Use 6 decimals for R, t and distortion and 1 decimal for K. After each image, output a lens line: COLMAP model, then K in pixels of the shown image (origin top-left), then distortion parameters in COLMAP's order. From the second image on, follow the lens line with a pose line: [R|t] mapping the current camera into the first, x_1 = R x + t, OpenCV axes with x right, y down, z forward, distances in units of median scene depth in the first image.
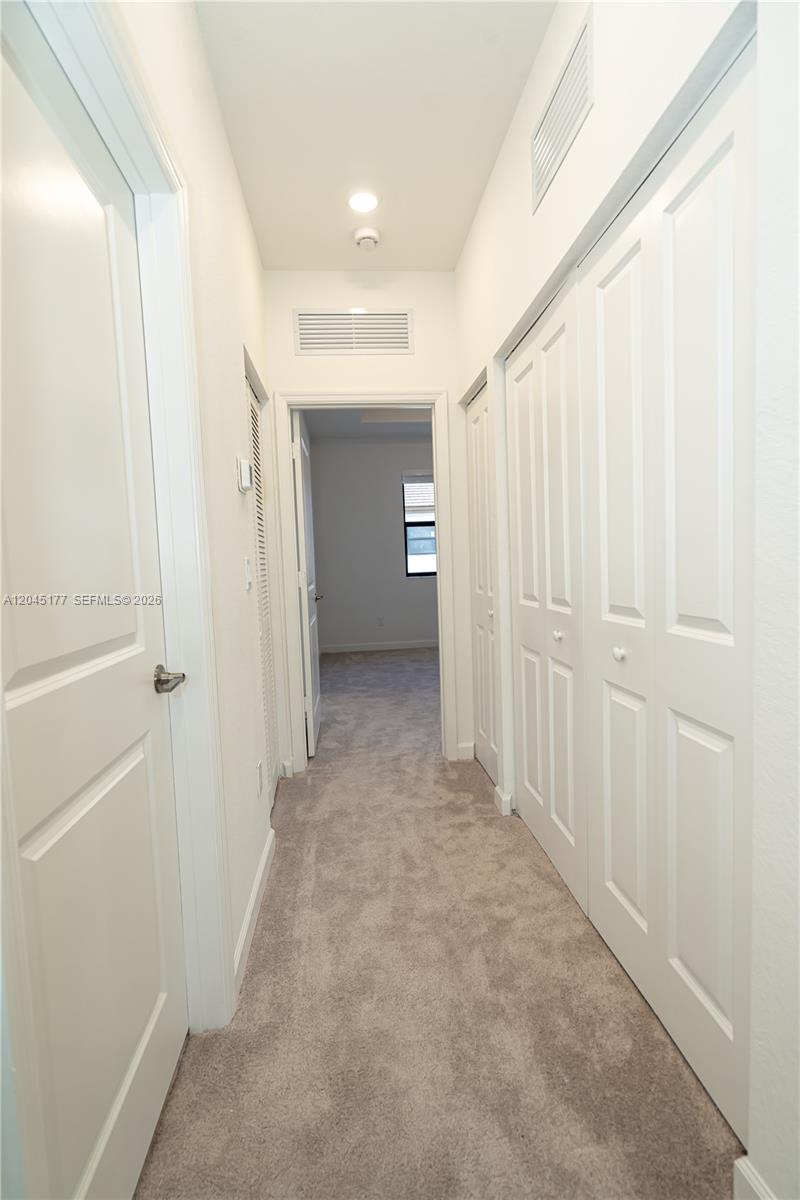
lens RADIAL K [[547.9, 0, 401.9], [0, 547.9, 602.1], [0, 0, 1]] dist [-0.003558, 0.002005]
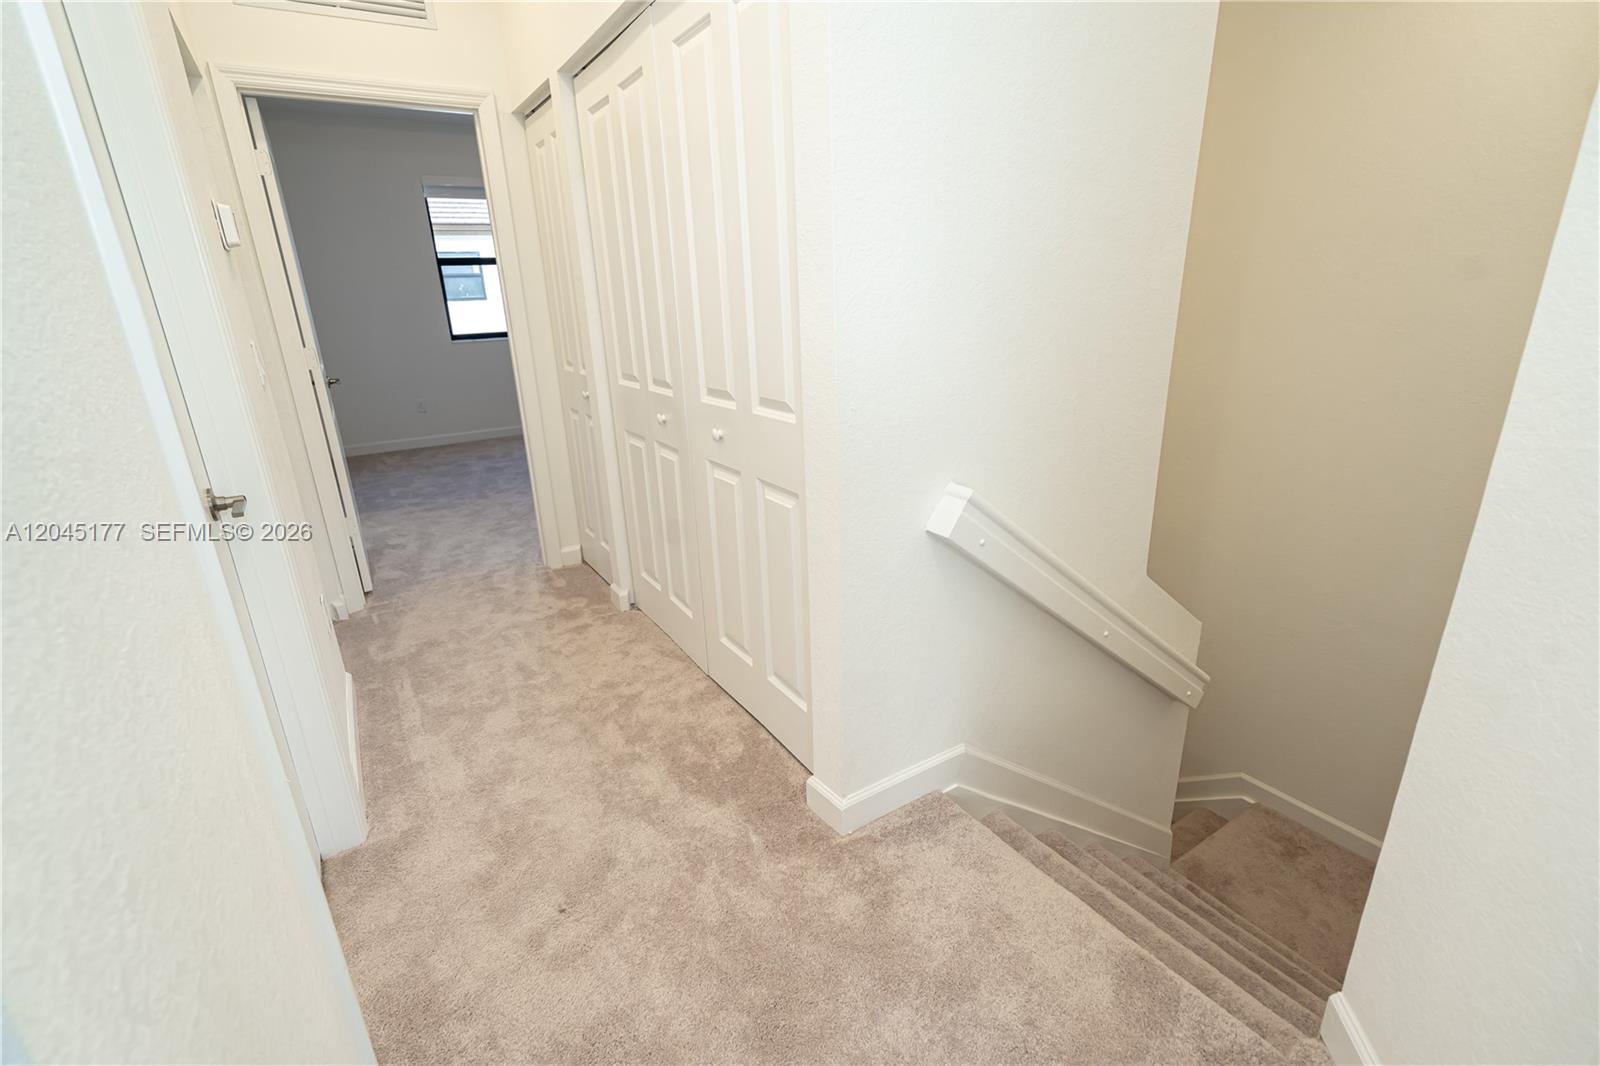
lens RADIAL K [[730.5, 0, 803.9], [0, 730.5, 534.1], [0, 0, 1]] dist [-0.003558, 0.002005]
pose [[0.895597, -0.133150, 0.424473, -0.065639], [0.033224, 0.971513, 0.234648, -0.034685], [-0.443624, -0.196047, 0.874507, -0.279116]]
